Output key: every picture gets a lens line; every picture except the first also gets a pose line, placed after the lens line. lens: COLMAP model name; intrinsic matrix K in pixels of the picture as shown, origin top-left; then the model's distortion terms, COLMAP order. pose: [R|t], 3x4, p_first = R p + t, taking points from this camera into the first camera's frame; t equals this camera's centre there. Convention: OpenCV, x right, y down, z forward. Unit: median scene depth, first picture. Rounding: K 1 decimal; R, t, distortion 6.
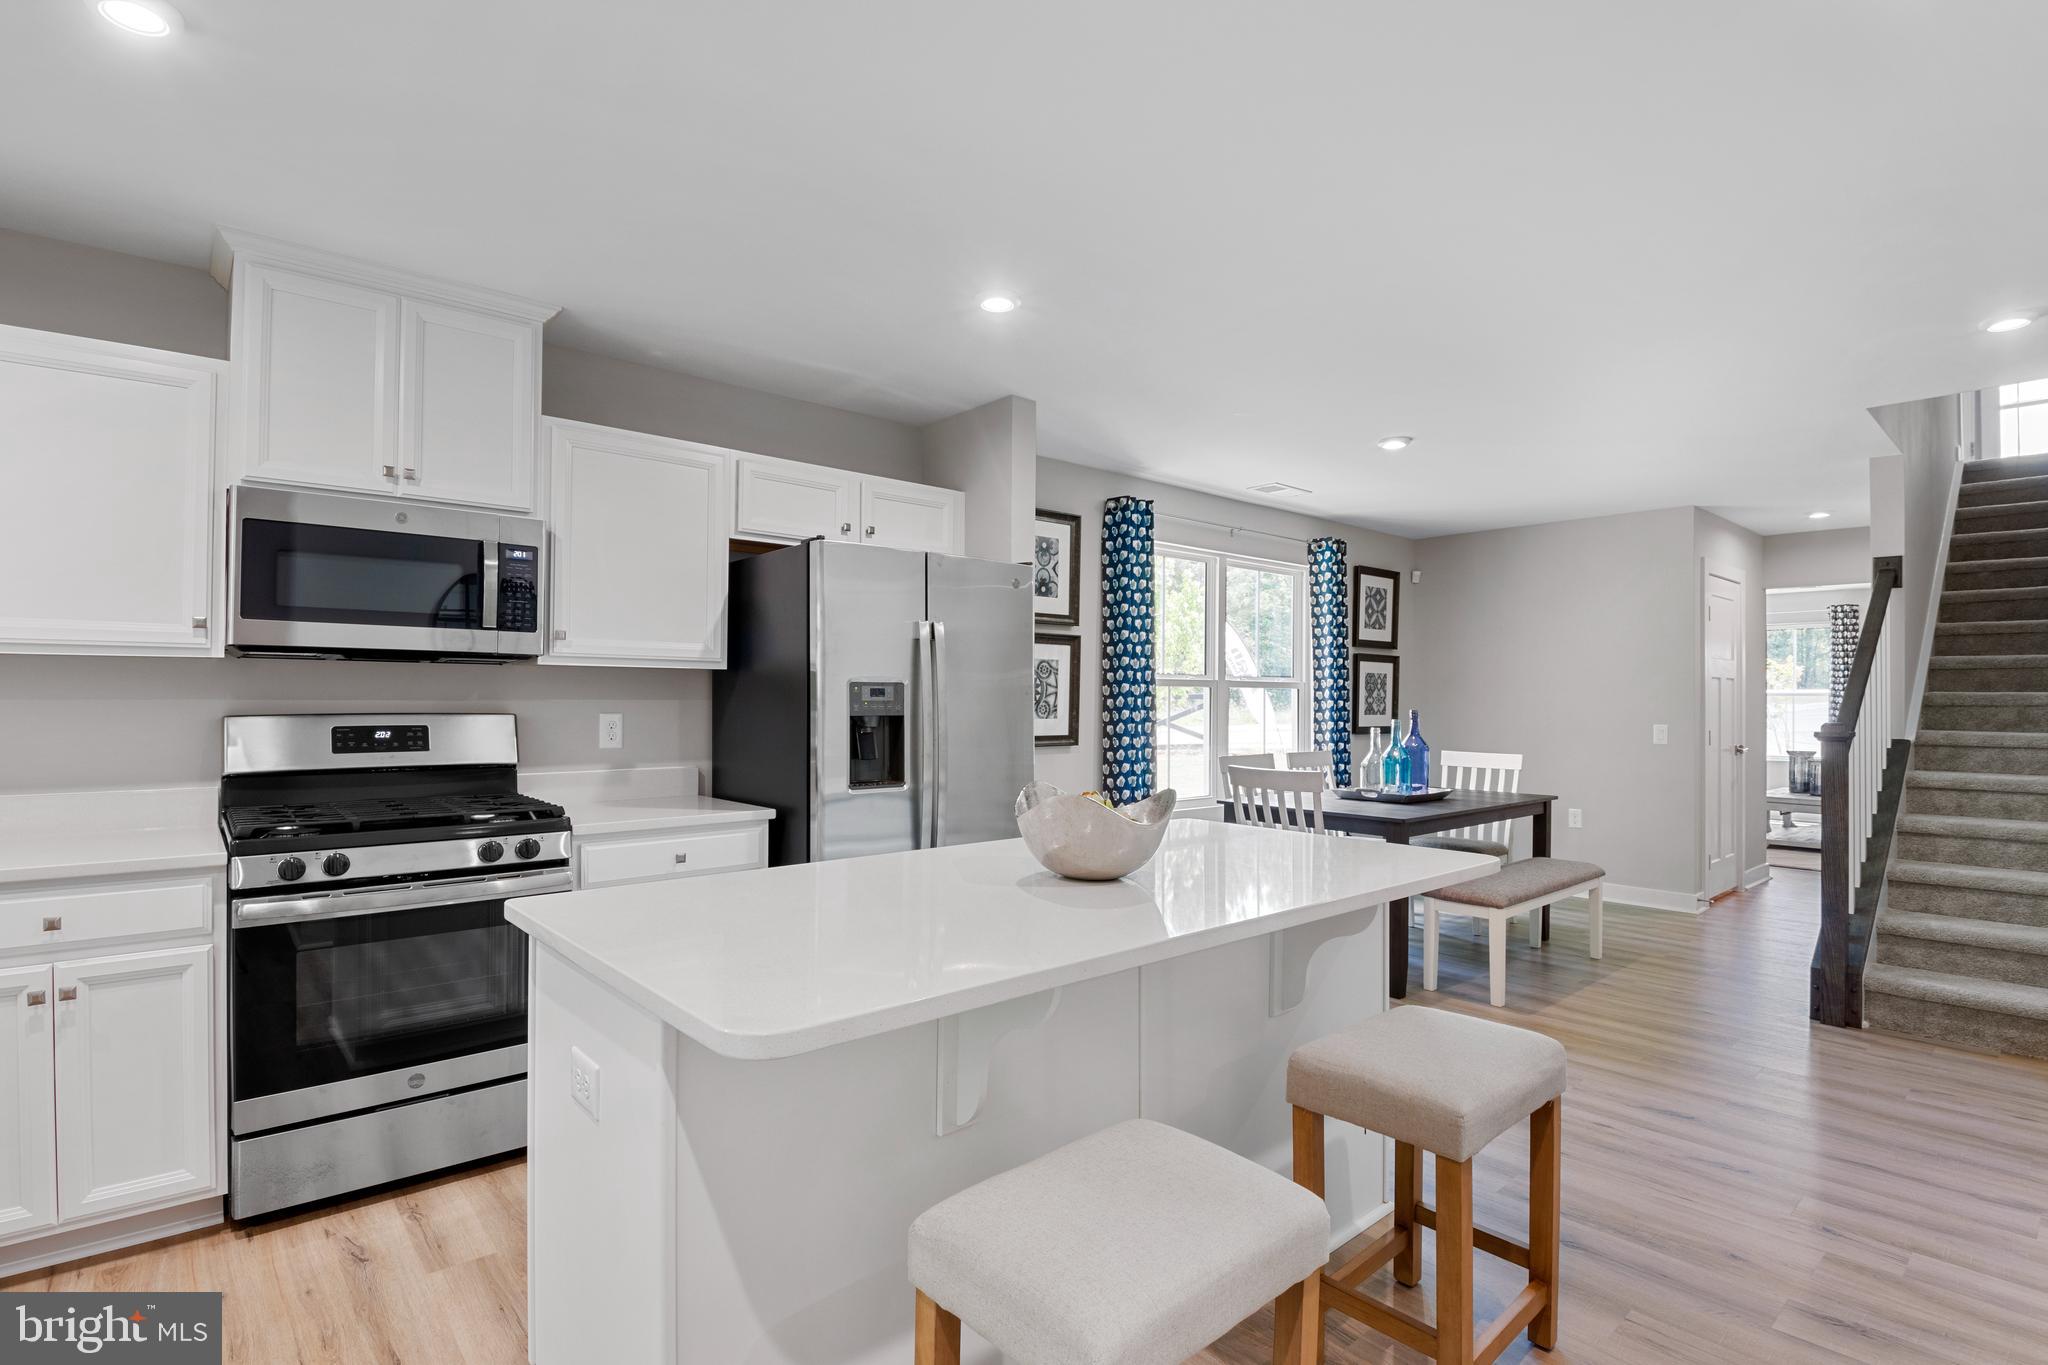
lens RADIAL K [[977.2, 0, 1023.8], [0, 977.2, 690.1], [0, 0, 1]] dist [-0.013823, -0.011495]
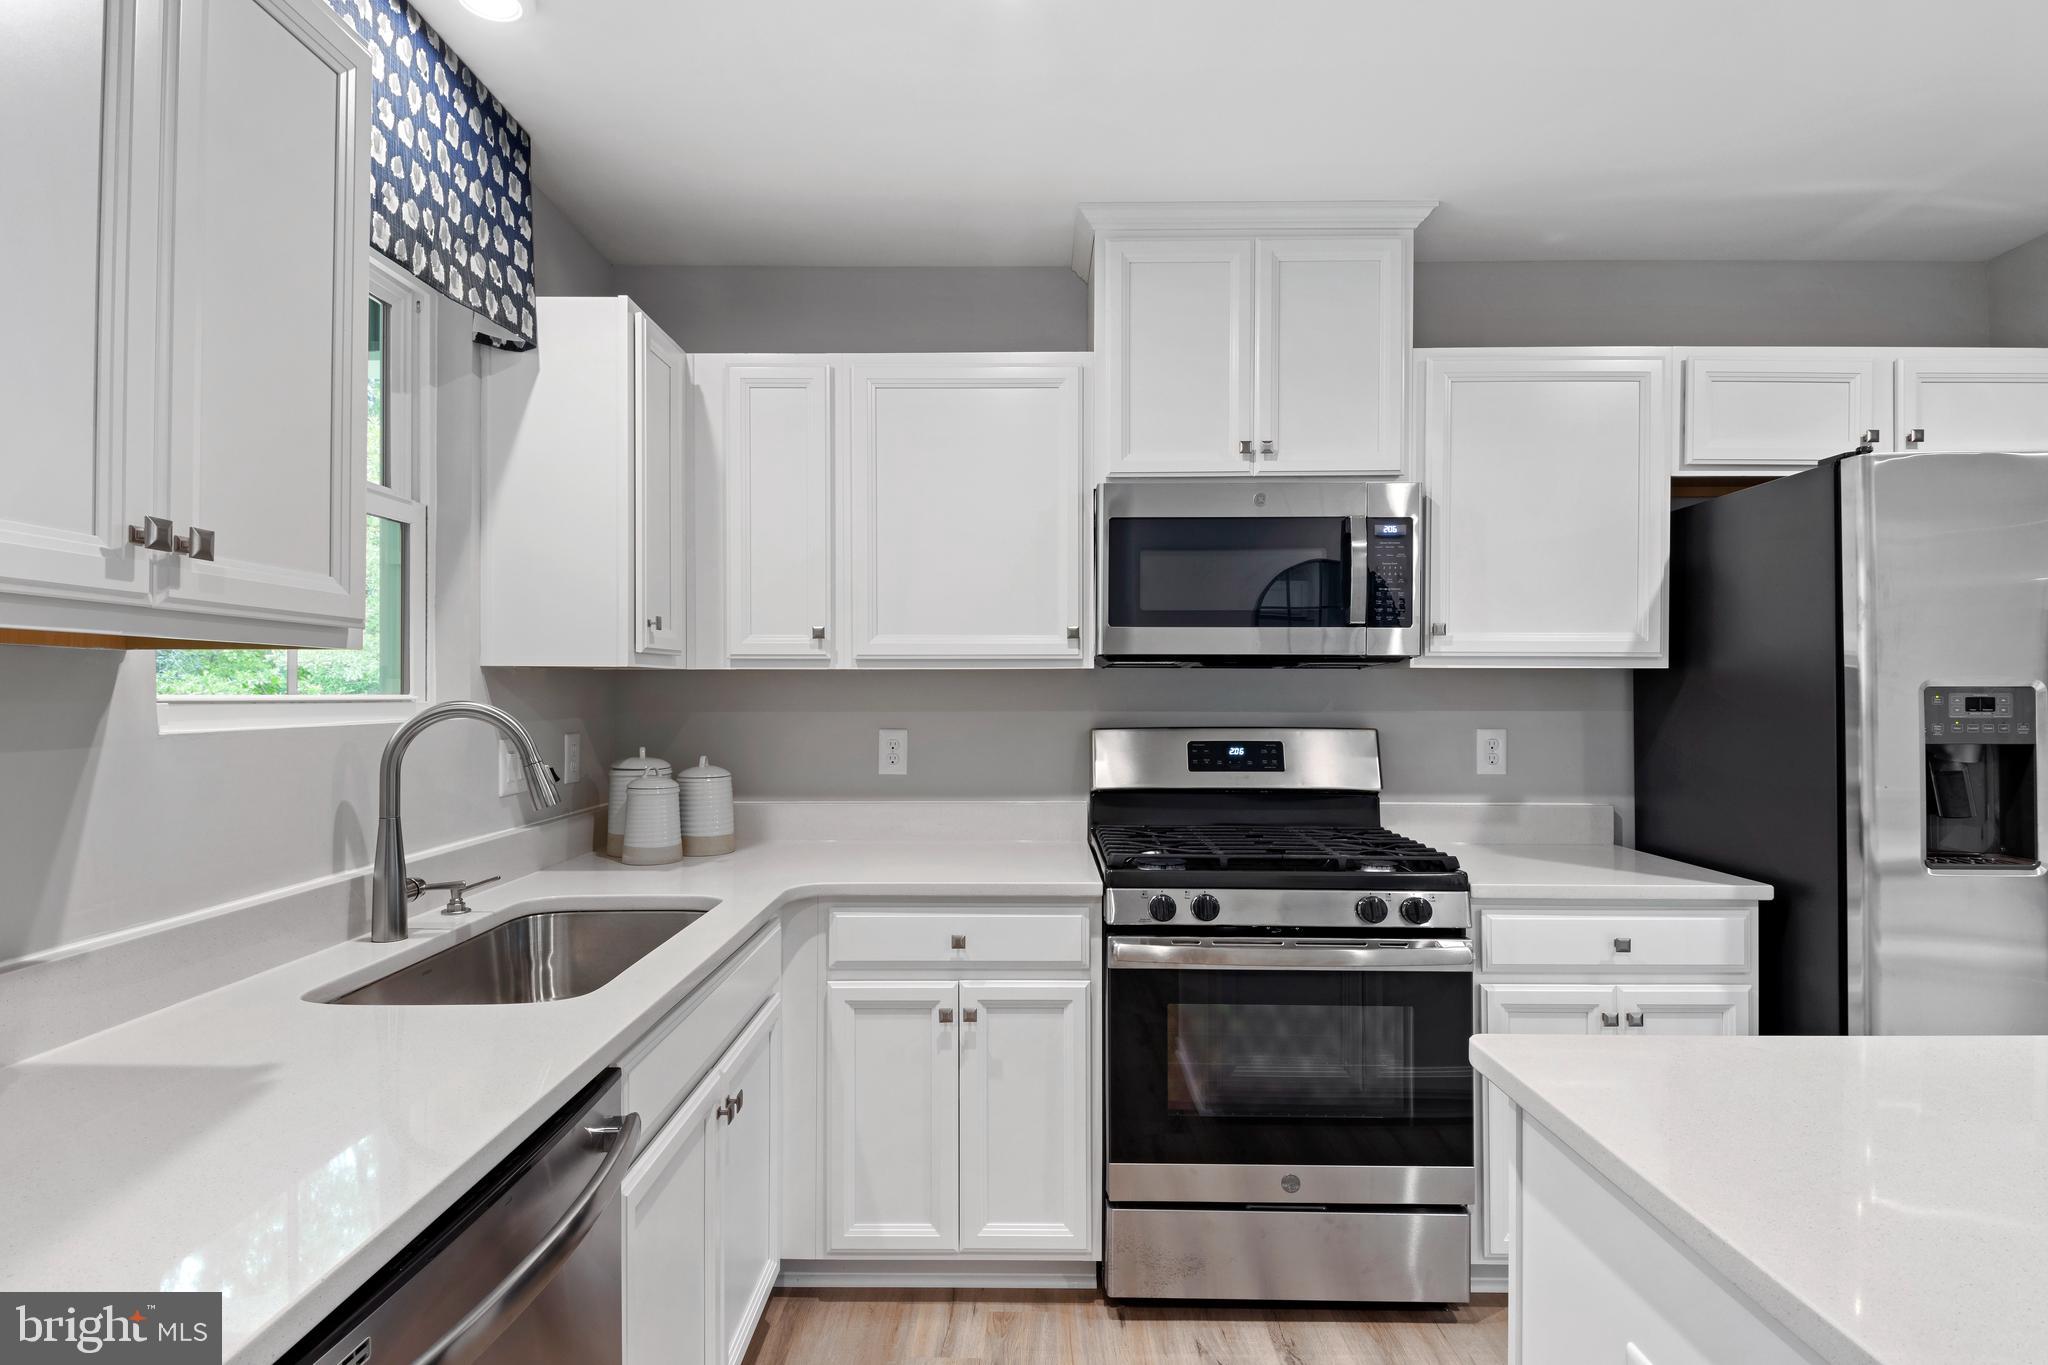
lens RADIAL K [[1066.0, 0, 1012.1], [0, 1066.0, 700.3], [0, 0, 1]] dist [0.003072, -0.002355]
pose [[0.738034, 0.001290, -0.674762, -0.169114], [0.008883, 0.999893, 0.011628, -0.014310], [0.674705, -0.014576, 0.737944, 0.159186]]
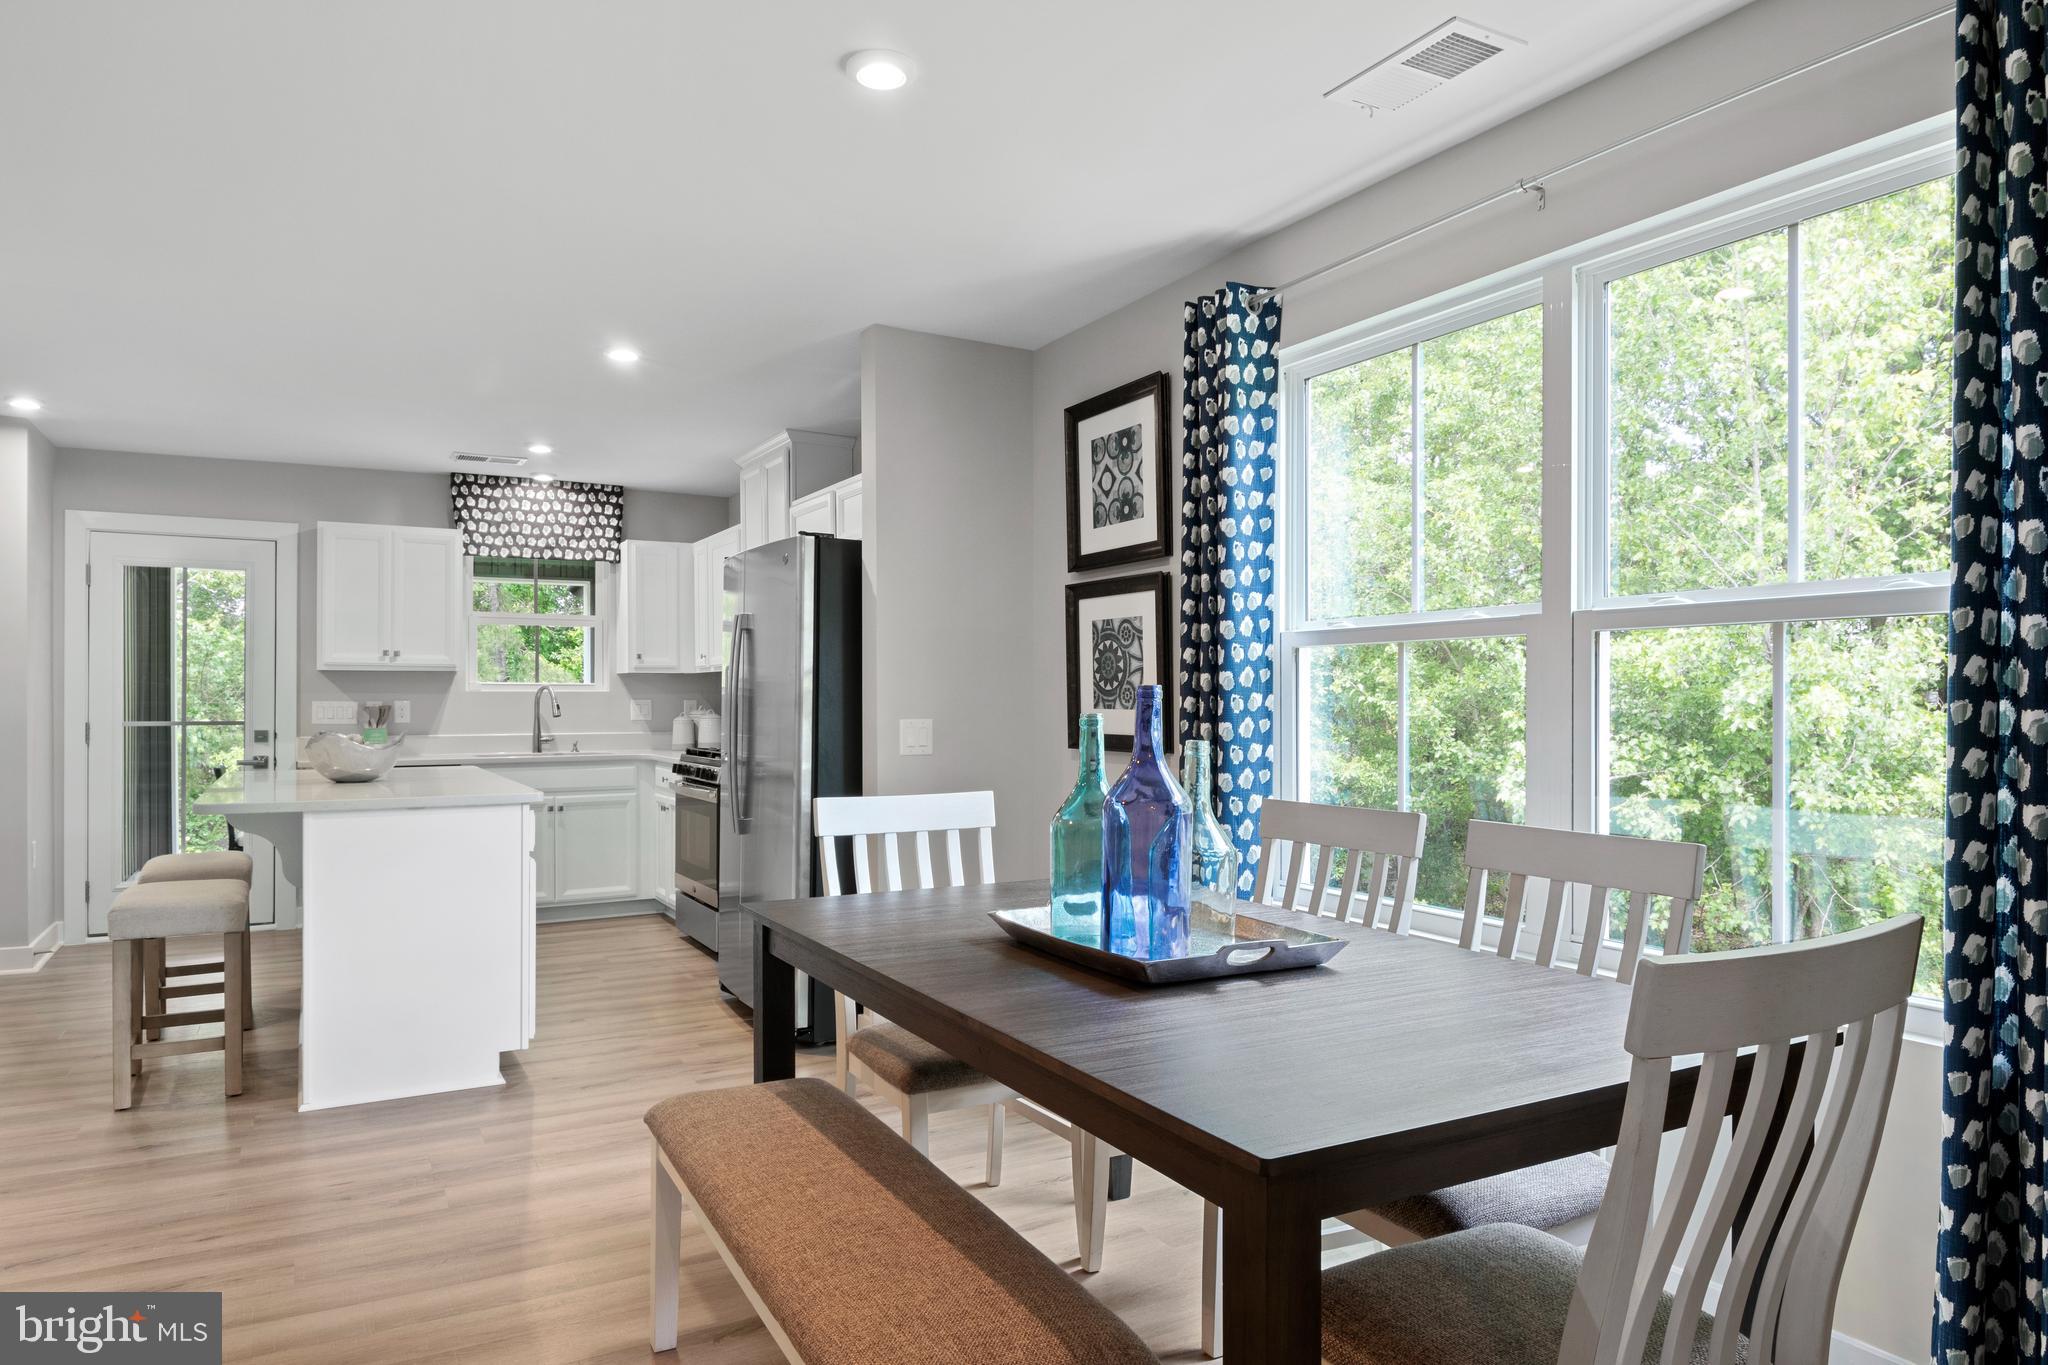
lens RADIAL K [[1269.4, 0, 1027.3], [0, 1269.4, 700.1], [0, 0, 1]] dist [0.000280, -0.000708]
pose [[-0.211134, -0.004741, -0.977446, 1.509259], [0.008793, 0.999939, -0.006750, 0.049876], [0.977418, -0.010020, -0.211079, 1.953493]]
